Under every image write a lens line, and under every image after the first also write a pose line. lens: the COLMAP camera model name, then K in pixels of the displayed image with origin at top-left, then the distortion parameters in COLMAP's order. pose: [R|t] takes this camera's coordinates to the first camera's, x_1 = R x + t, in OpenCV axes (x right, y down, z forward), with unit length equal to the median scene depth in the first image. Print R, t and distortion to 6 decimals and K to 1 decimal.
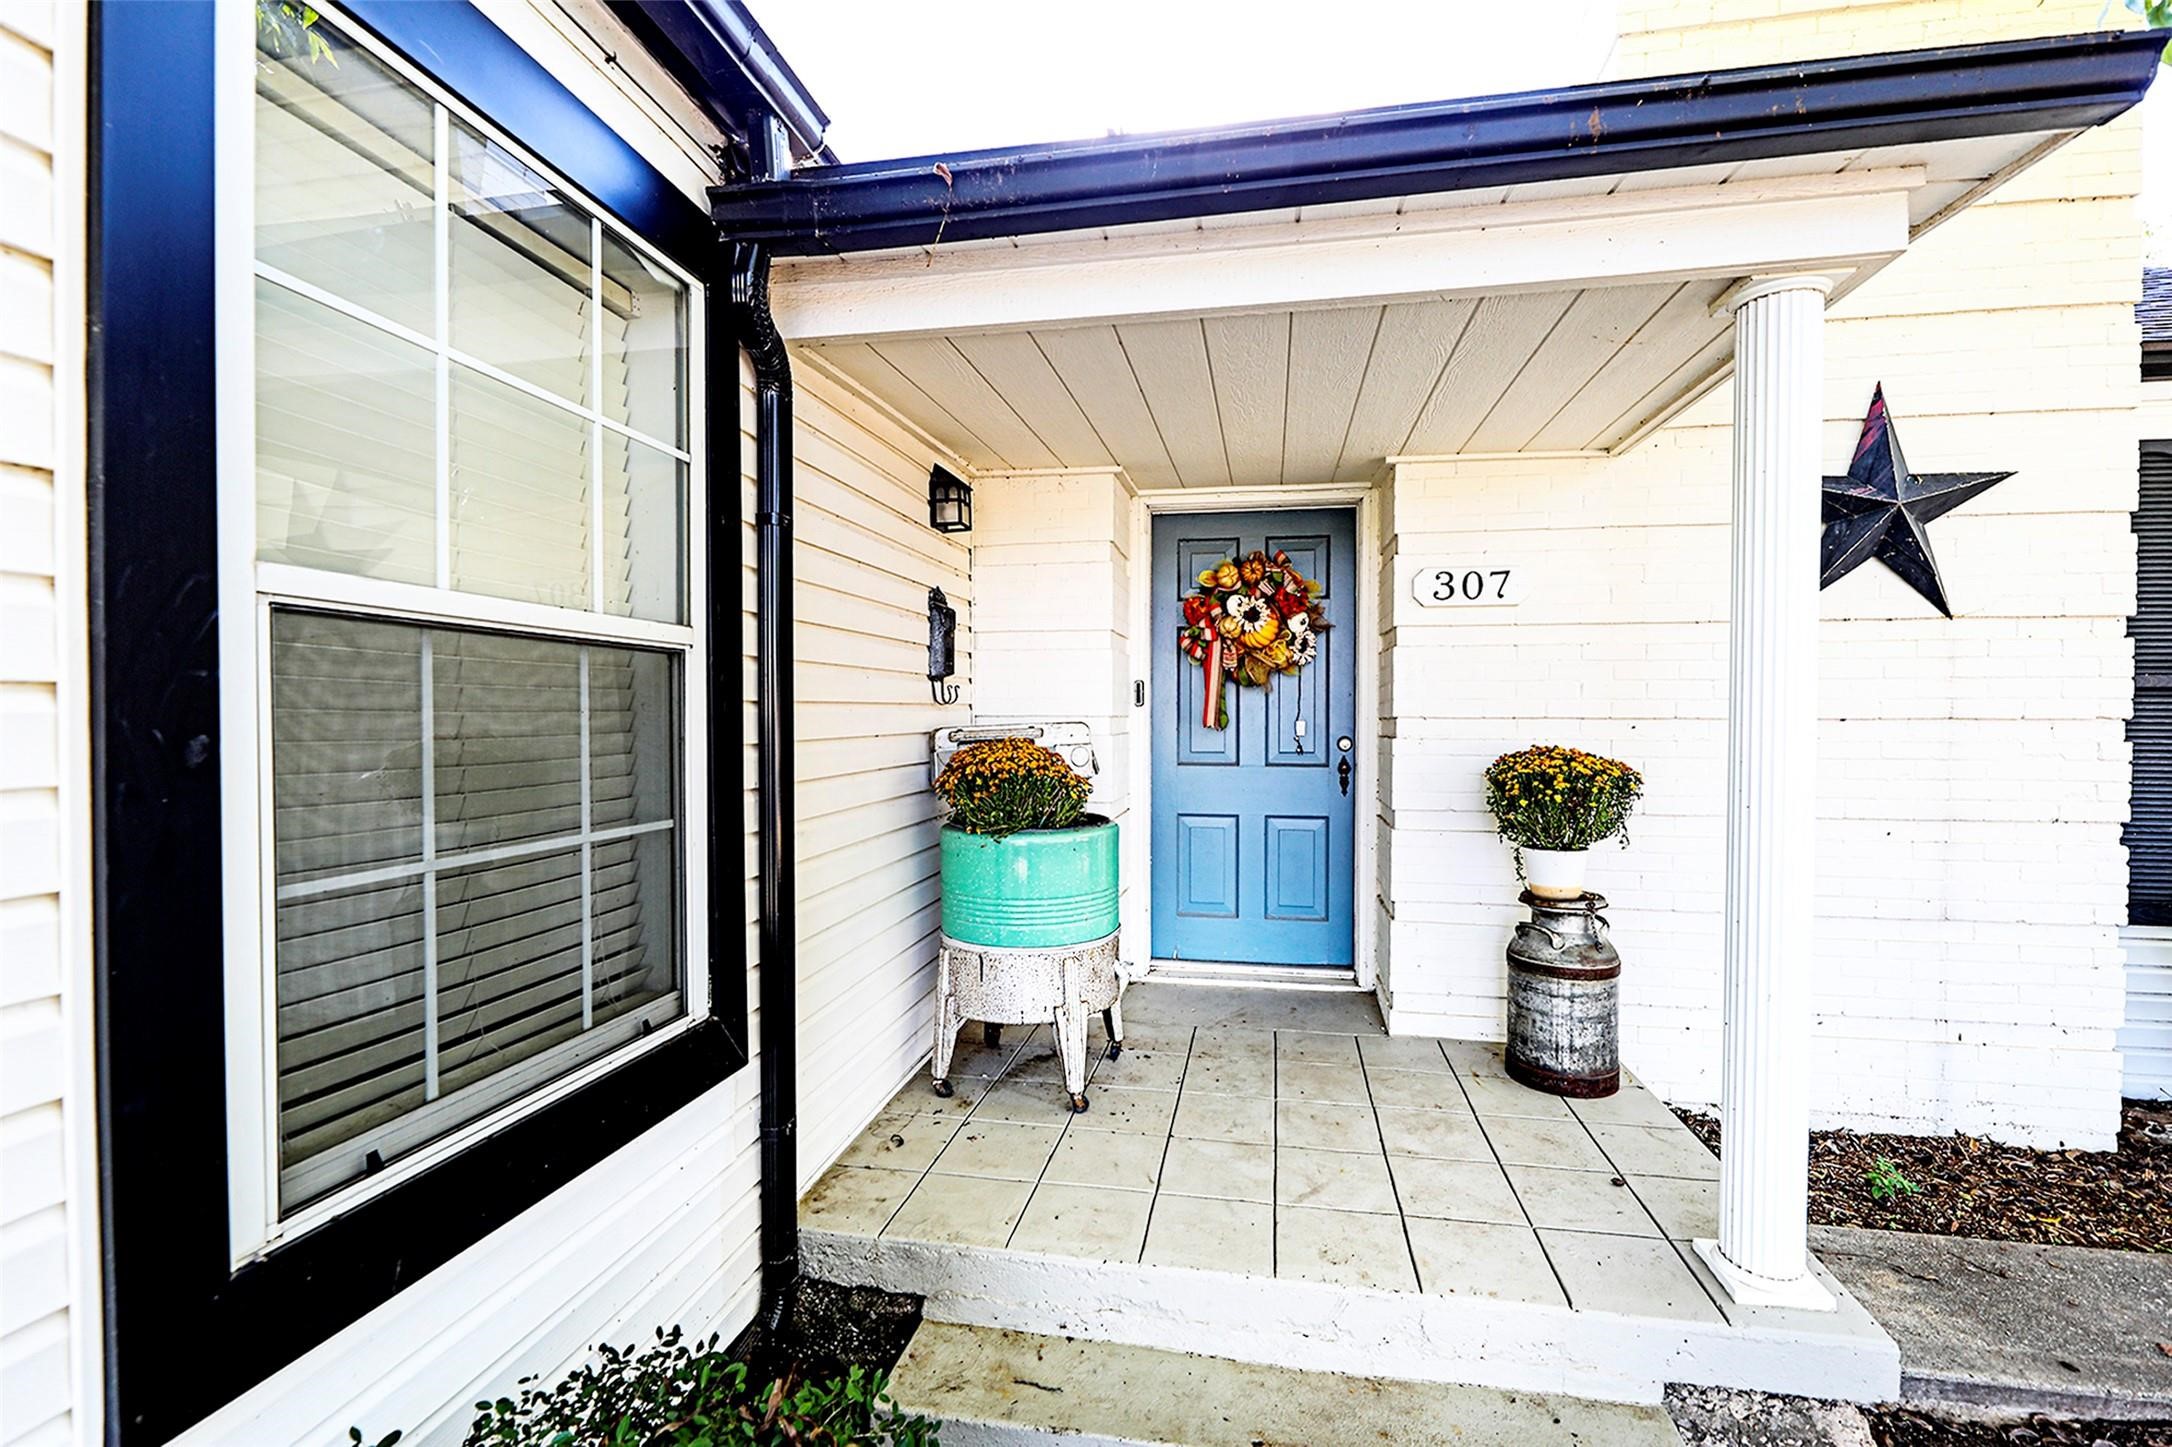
lens RADIAL K [[923.4, 0, 1097.7], [0, 923.4, 732.1], [0, 0, 1]] dist [0.000454, 0.000079]
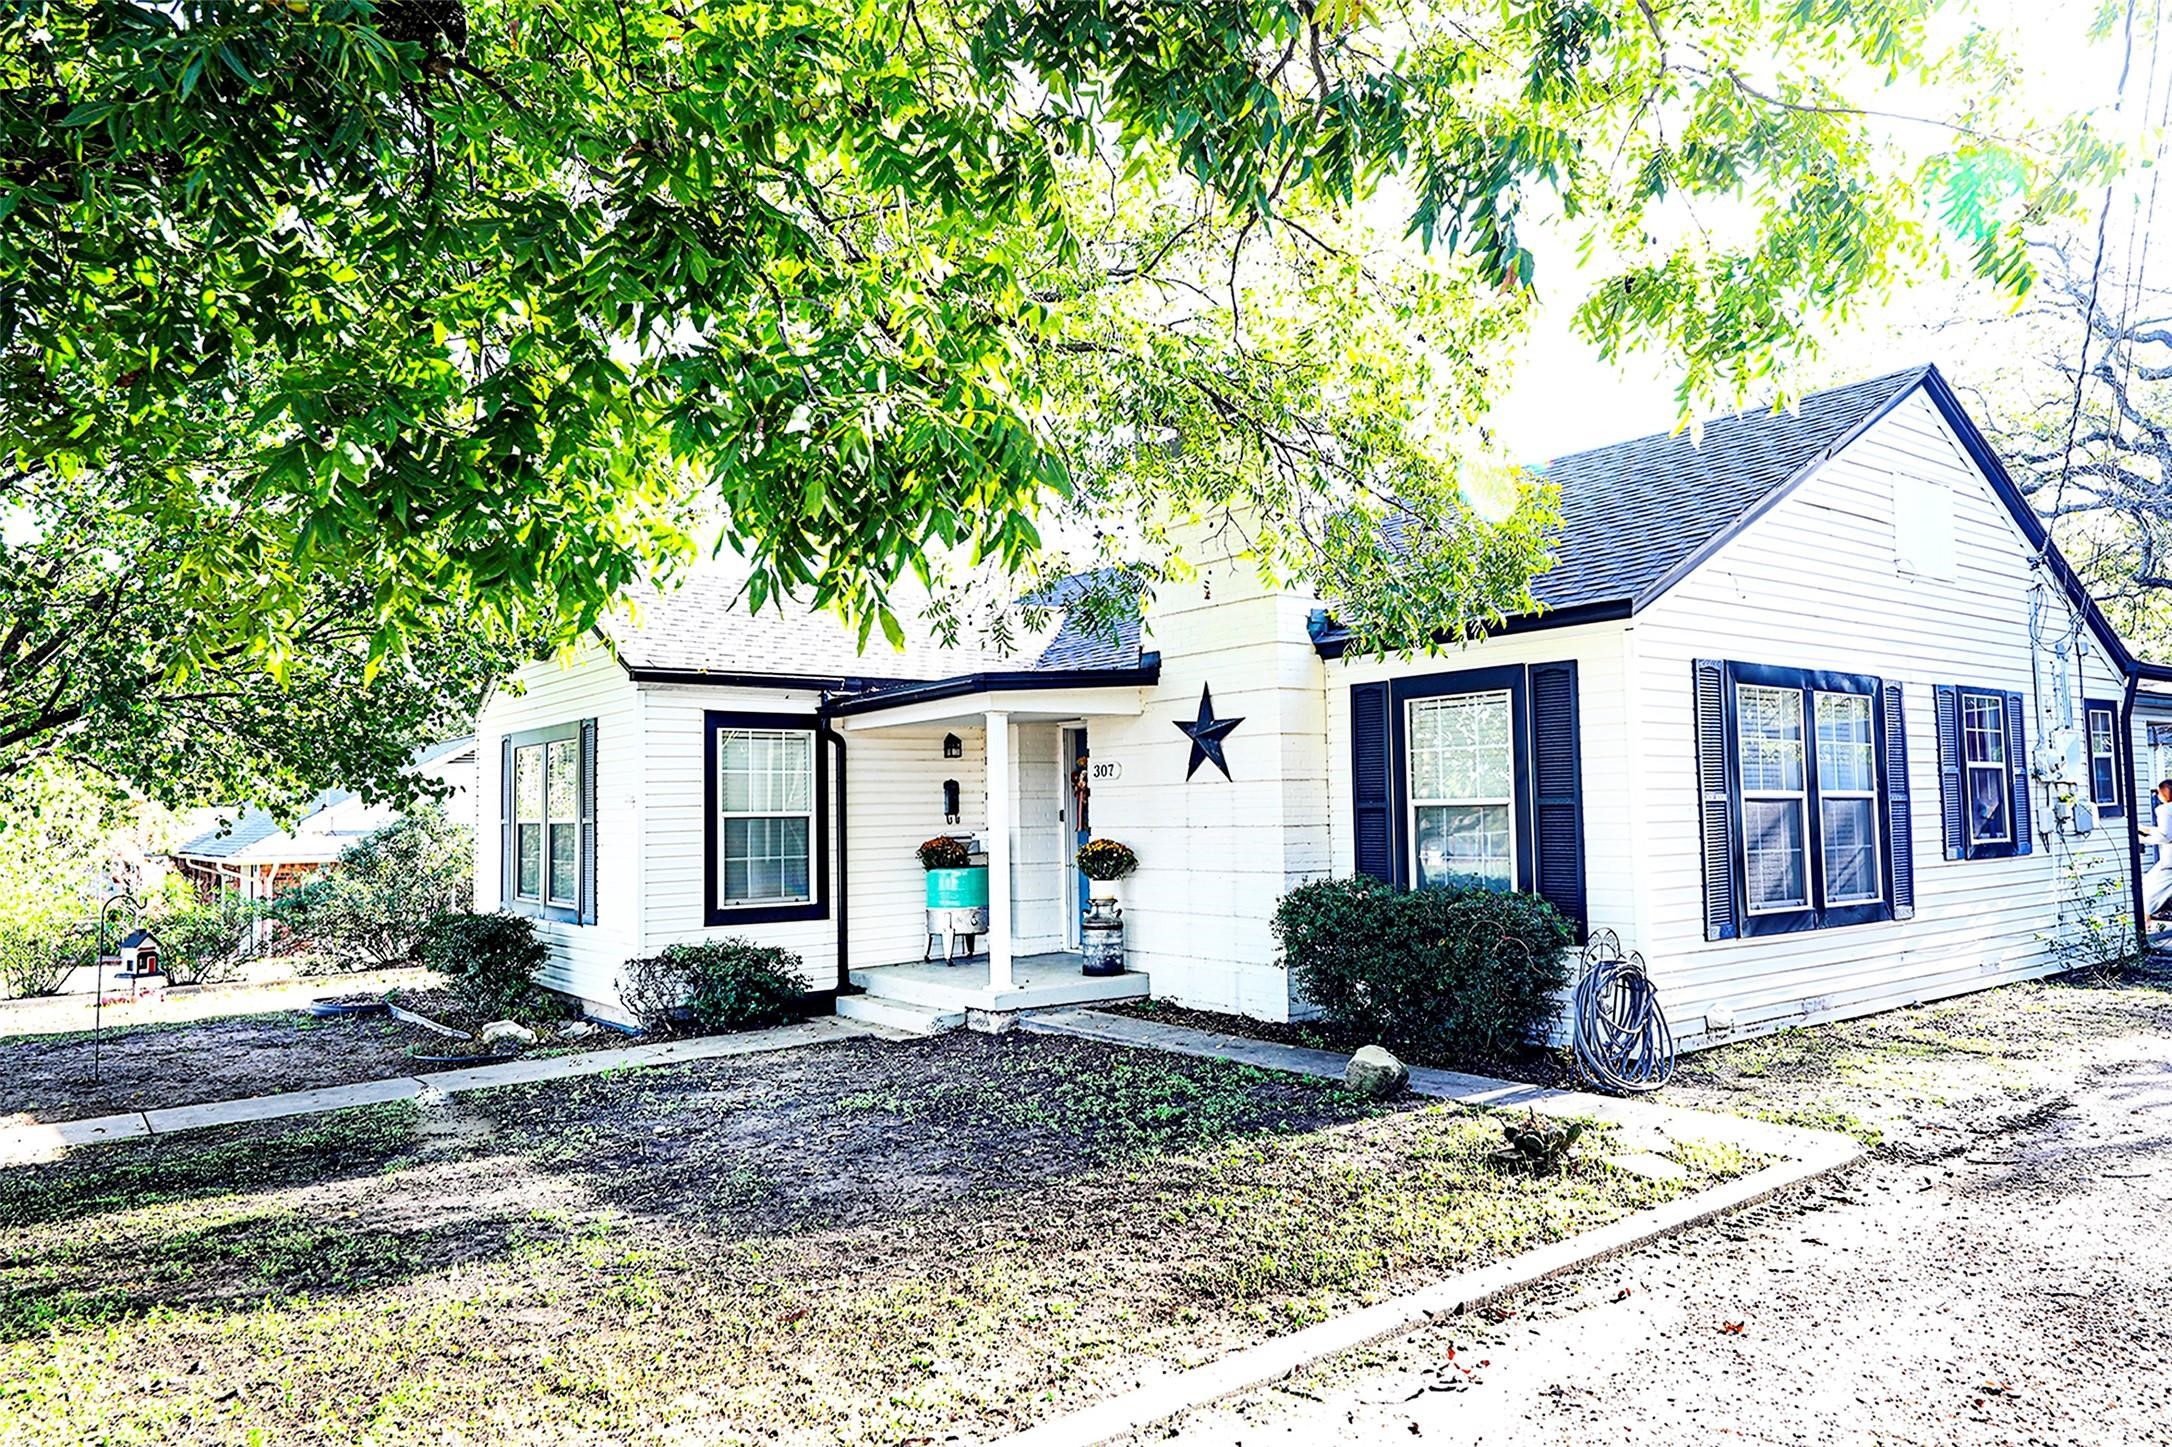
lens RADIAL K [[1343.1, 0, 1087.3], [0, 1343.1, 721.2], [0, 0, 1]] dist [0.020630, -0.001271]
pose [[0.739721, -0.062703, -0.669986, 2.750877], [0.007682, 0.996371, -0.084767, 0.007269], [0.672870, 0.057557, 0.737518, -1.616499]]
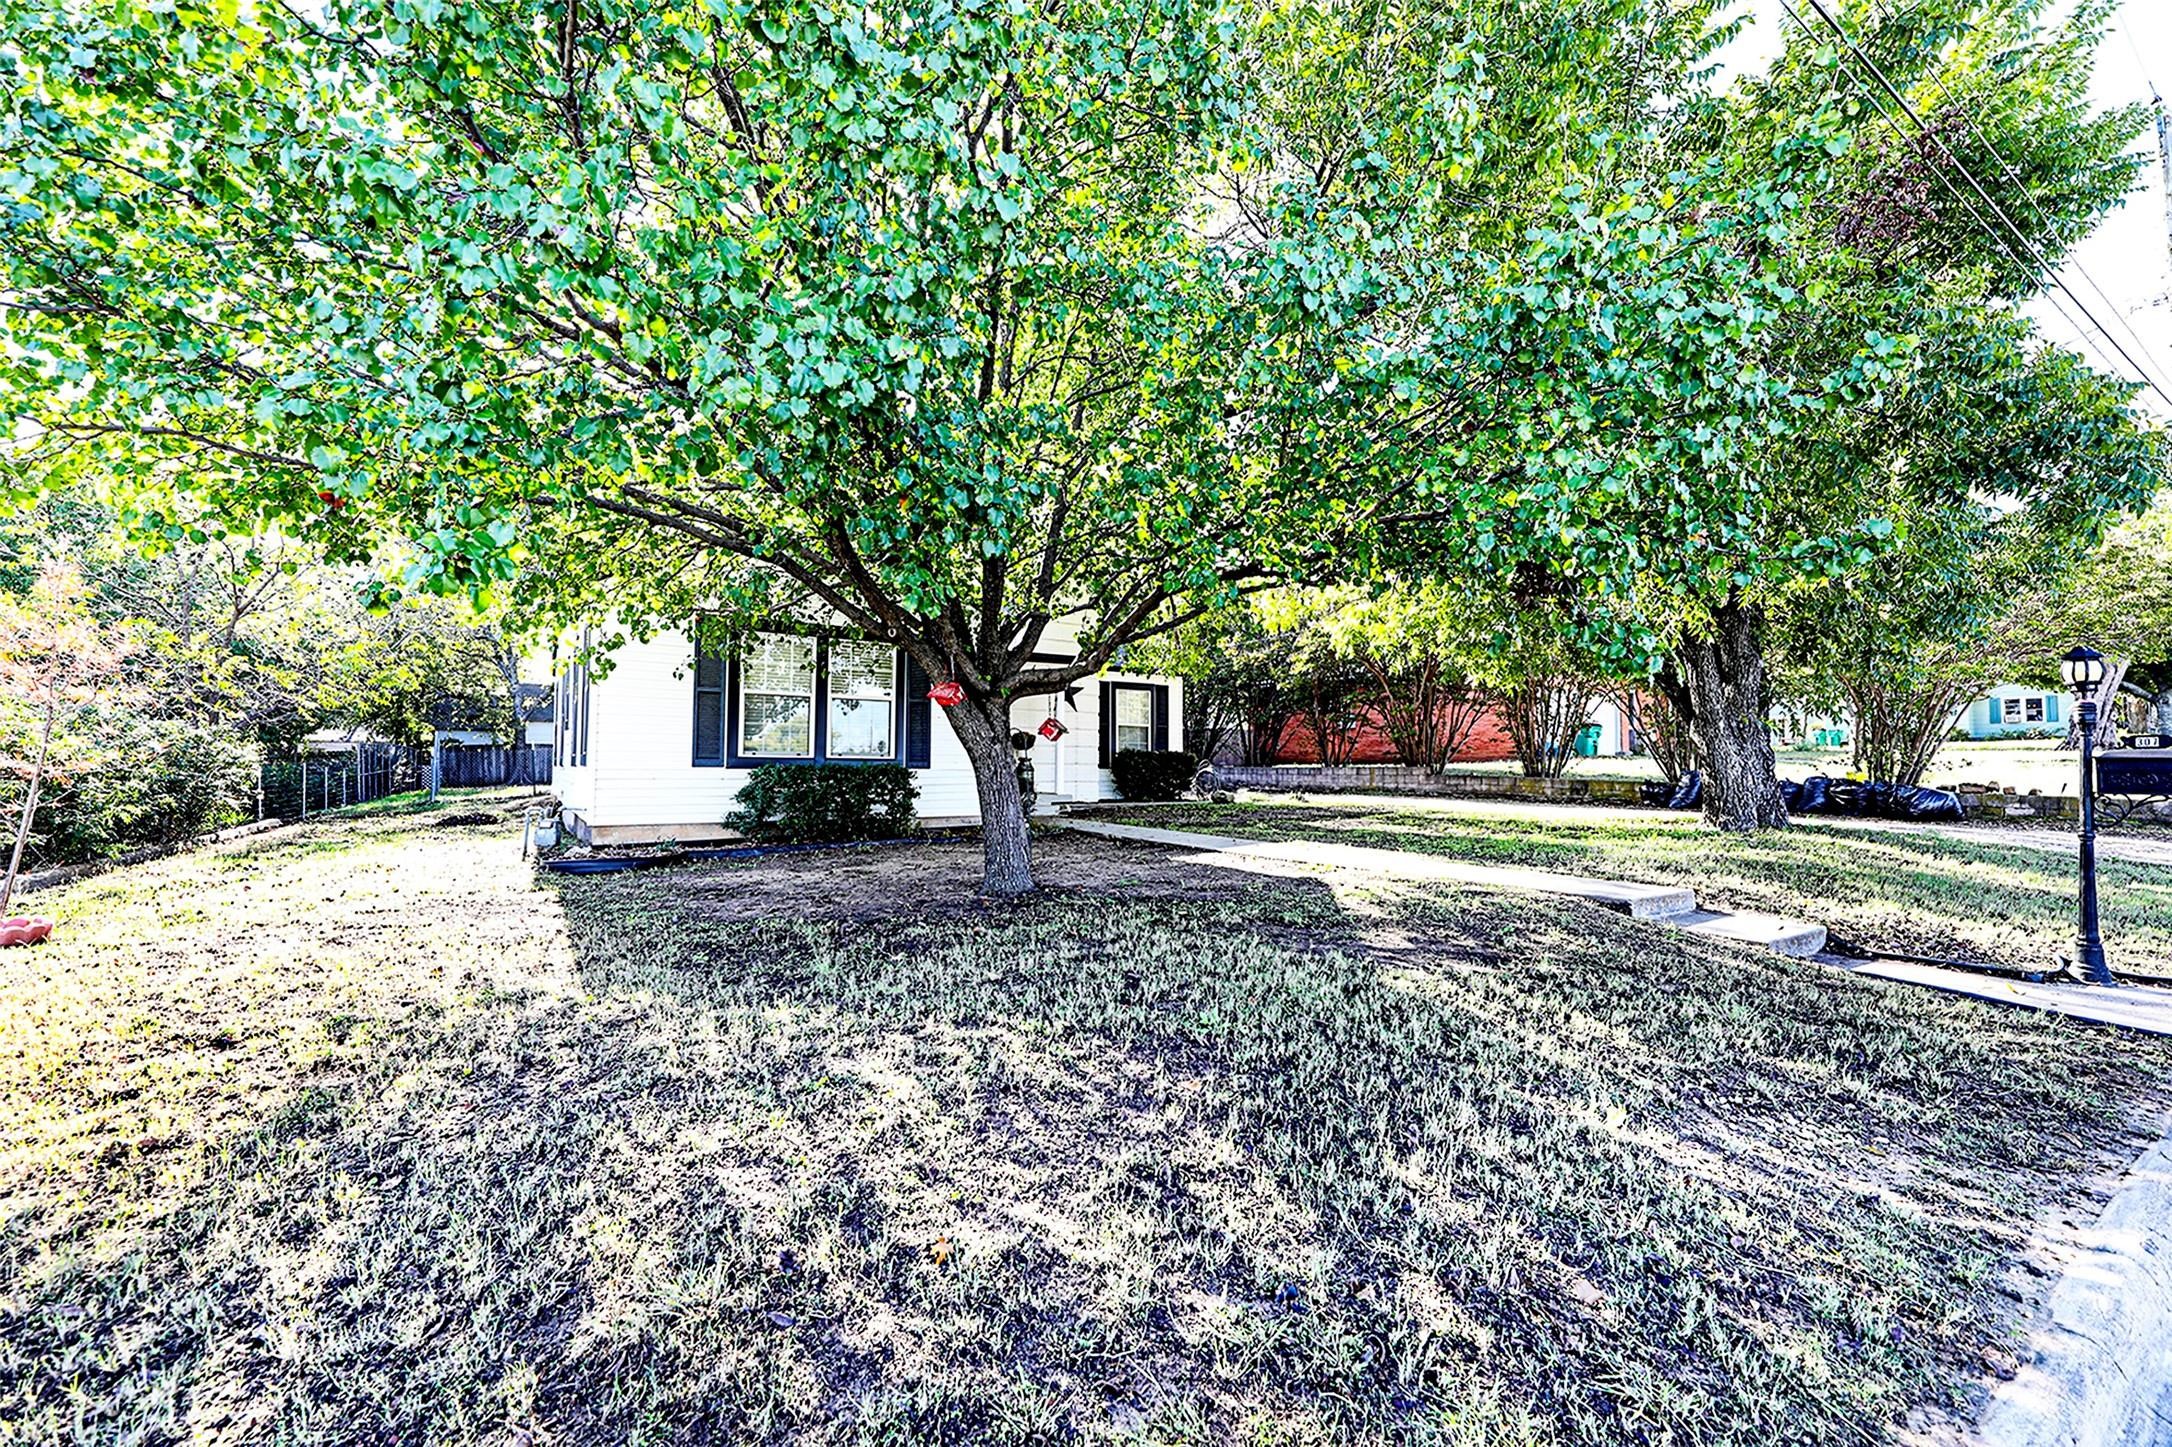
lens RADIAL K [[863.3, 0, 1087.6], [0, 863.3, 717.5], [0, 0, 1]] dist [0.001177, -0.001946]
pose [[0.733047, 0.038022, 0.679115, -2.589002], [0.012753, 0.997493, -0.069613, 0.281899], [-0.680059, 0.059691, 0.730724, -2.897374]]
